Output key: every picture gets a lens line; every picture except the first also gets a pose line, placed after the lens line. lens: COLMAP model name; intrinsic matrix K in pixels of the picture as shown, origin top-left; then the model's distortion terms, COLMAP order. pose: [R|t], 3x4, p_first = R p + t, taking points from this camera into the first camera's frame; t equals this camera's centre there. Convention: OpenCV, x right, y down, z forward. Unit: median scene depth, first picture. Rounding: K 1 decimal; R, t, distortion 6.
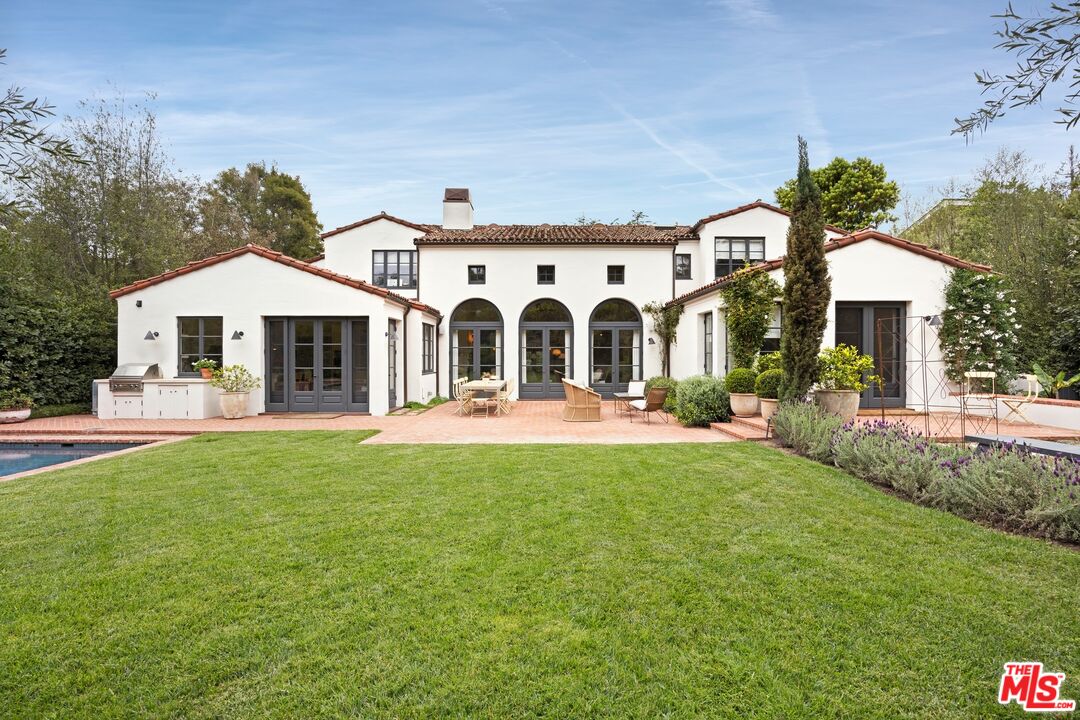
lens RADIAL K [[494.0, 0, 546.3], [0, 494.0, 358.3], [0, 0, 1]] dist [-0.010698, -0.000666]
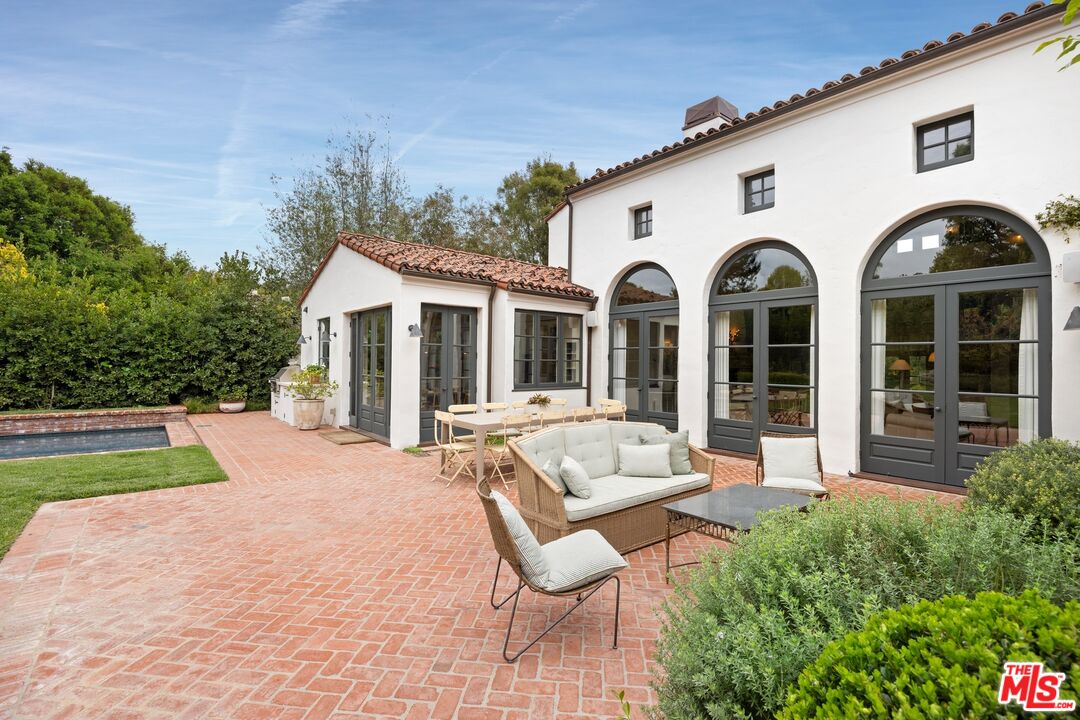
lens RADIAL K [[494.0, 0, 538.7], [0, 494.0, 355.4], [0, 0, 1]] dist [-0.010698, -0.000666]
pose [[0.628832, -0.001297, -0.777540, 0.305002], [-0.012385, 0.999855, -0.011684, -0.006260], [0.777443, 0.016977, 0.628724, 0.722283]]
